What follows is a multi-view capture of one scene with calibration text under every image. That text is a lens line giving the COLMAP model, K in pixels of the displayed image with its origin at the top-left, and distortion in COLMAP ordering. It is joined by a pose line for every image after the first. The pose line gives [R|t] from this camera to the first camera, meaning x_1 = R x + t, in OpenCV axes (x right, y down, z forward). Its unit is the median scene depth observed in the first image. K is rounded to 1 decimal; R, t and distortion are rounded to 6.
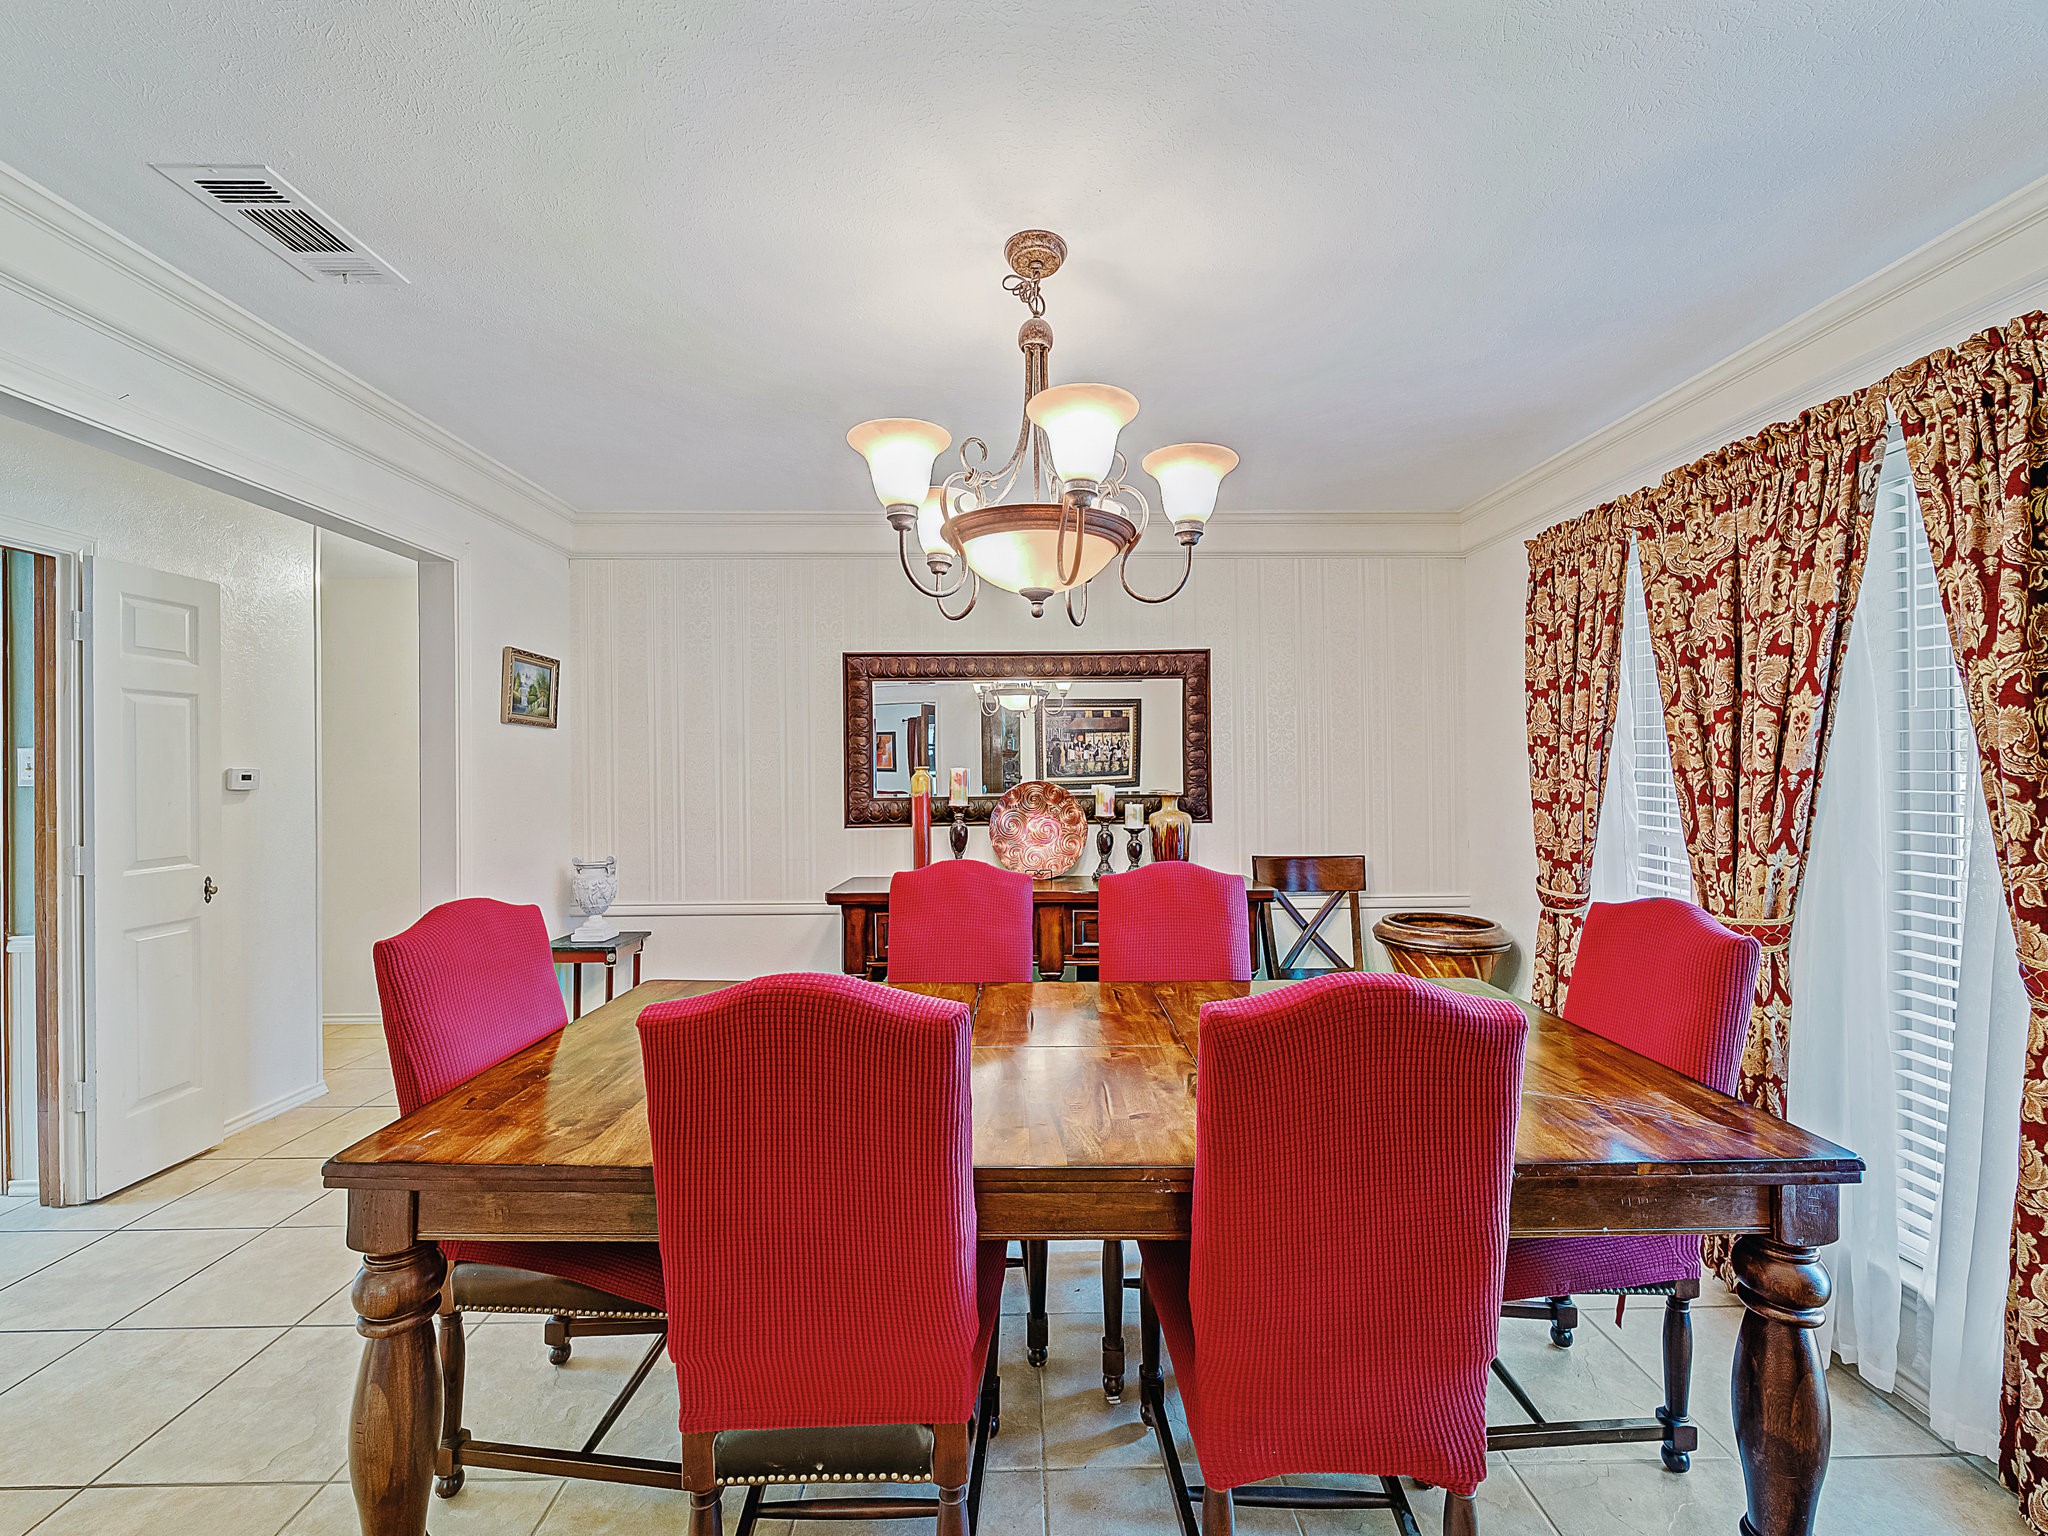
lens RADIAL K [[820.3, 0, 1030.3], [0, 820.3, 765.6], [0, 0, 1]] dist [0.000093, -0.001097]
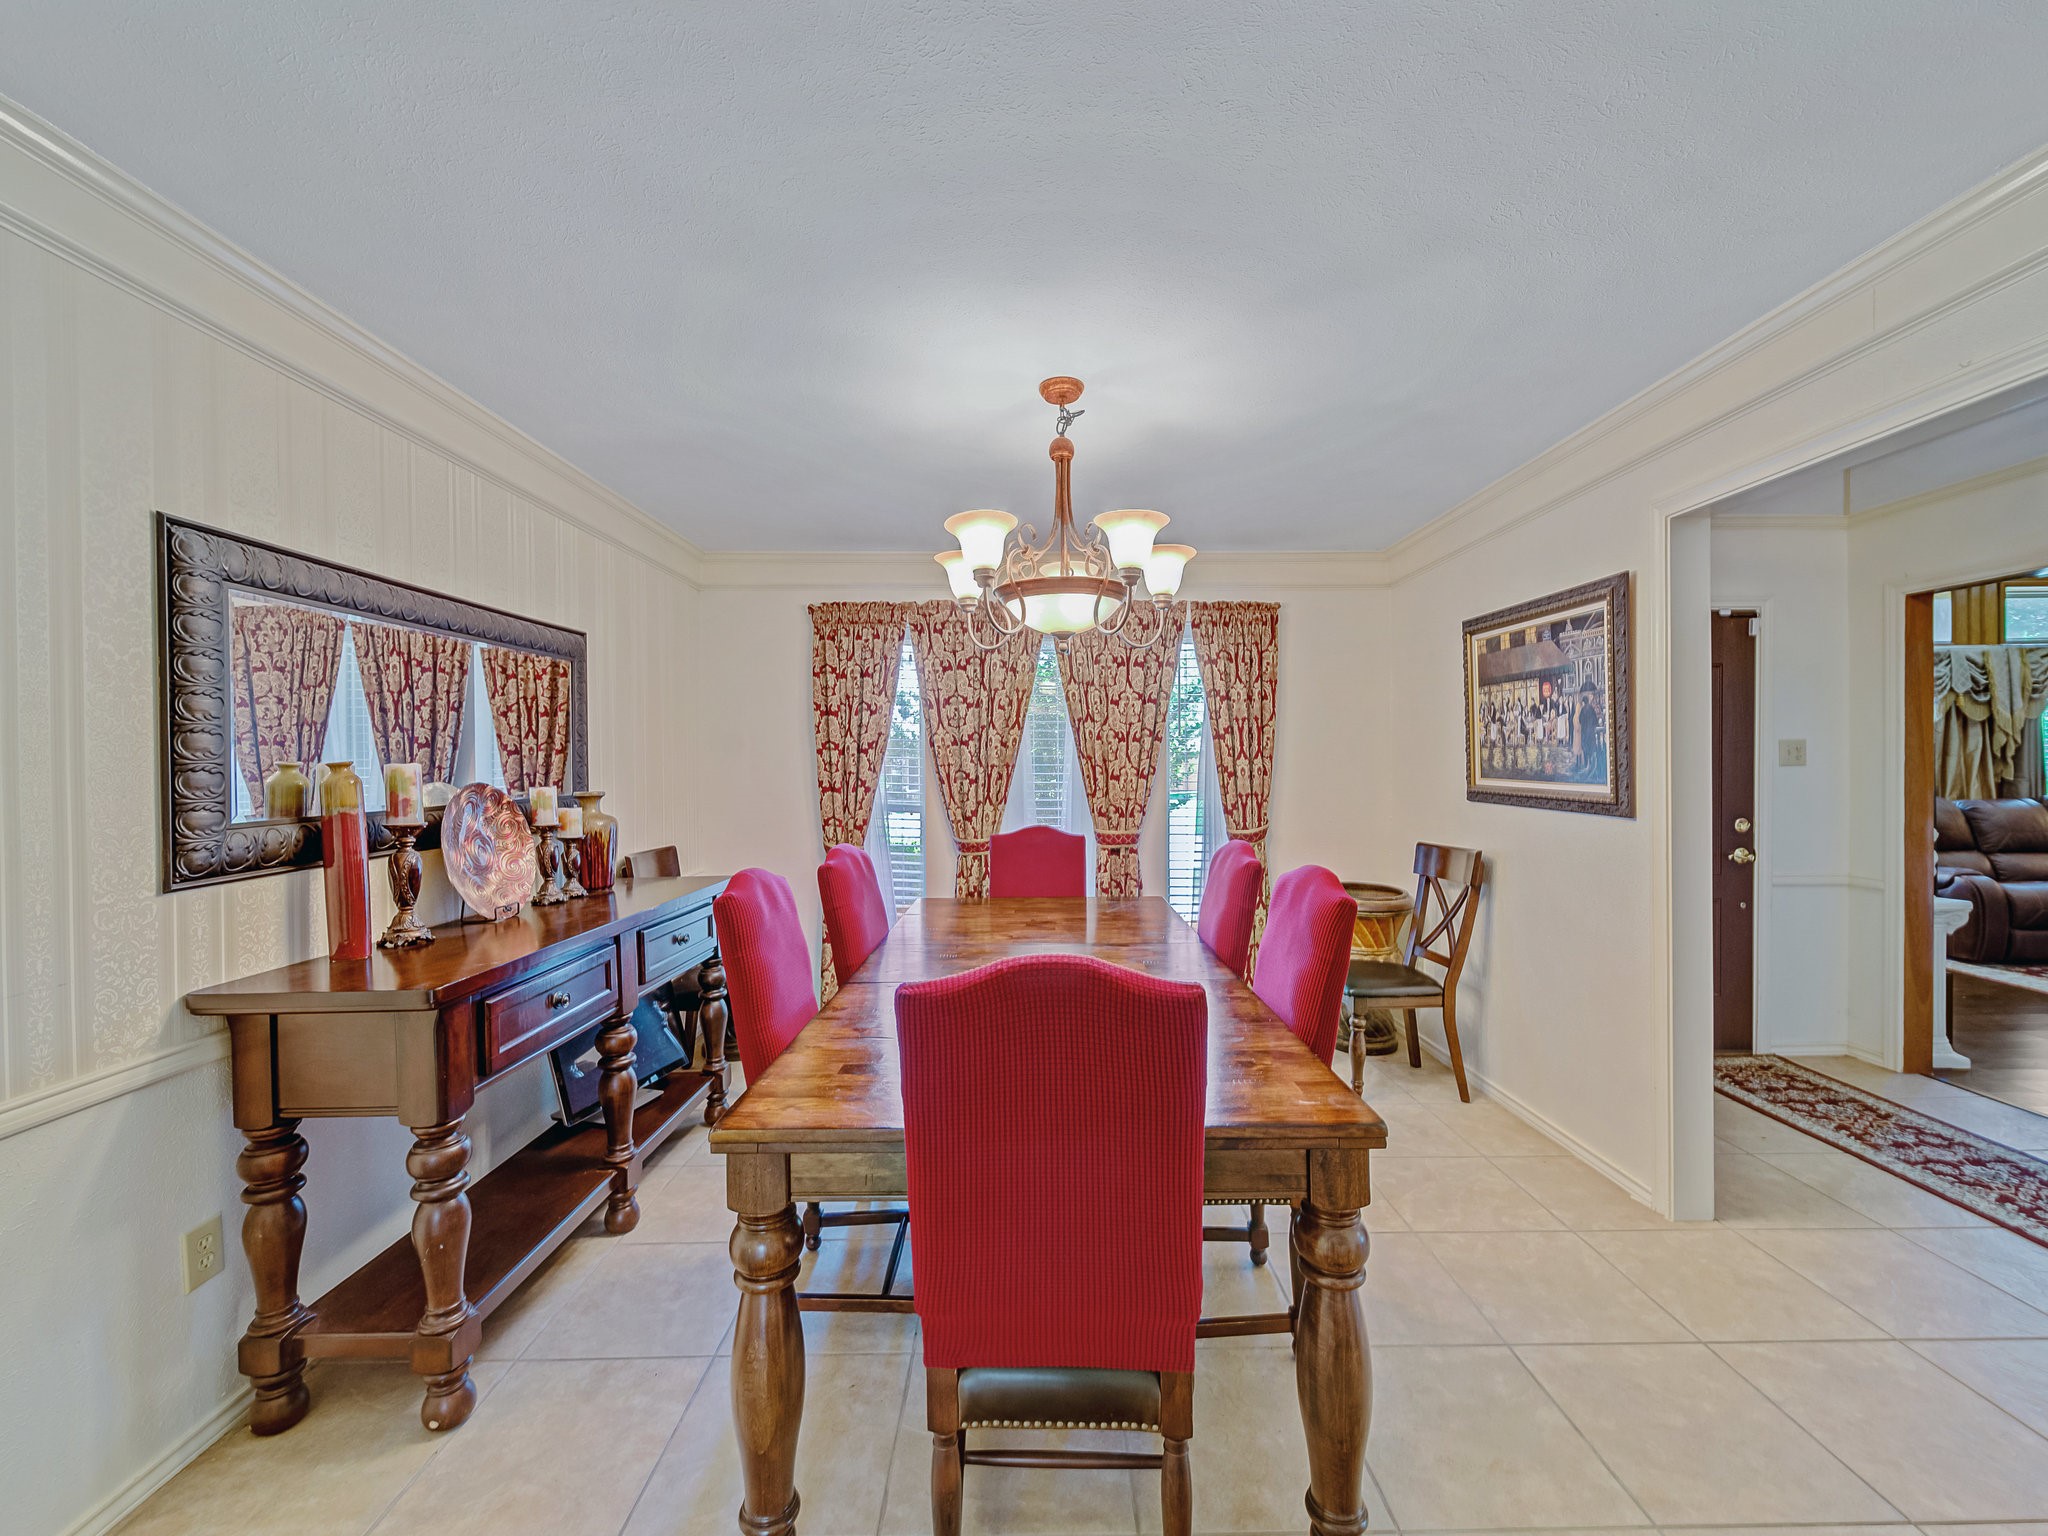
lens RADIAL K [[820.3, 0, 1030.3], [0, 820.3, 765.6], [0, 0, 1]] dist [0.000093, -0.001097]
pose [[0.016261, 0.001208, 0.999867, -0.852010], [0.000971, 0.999999, -0.001223, 0.007449], [-0.999867, 0.000990, 0.016260, 0.636091]]
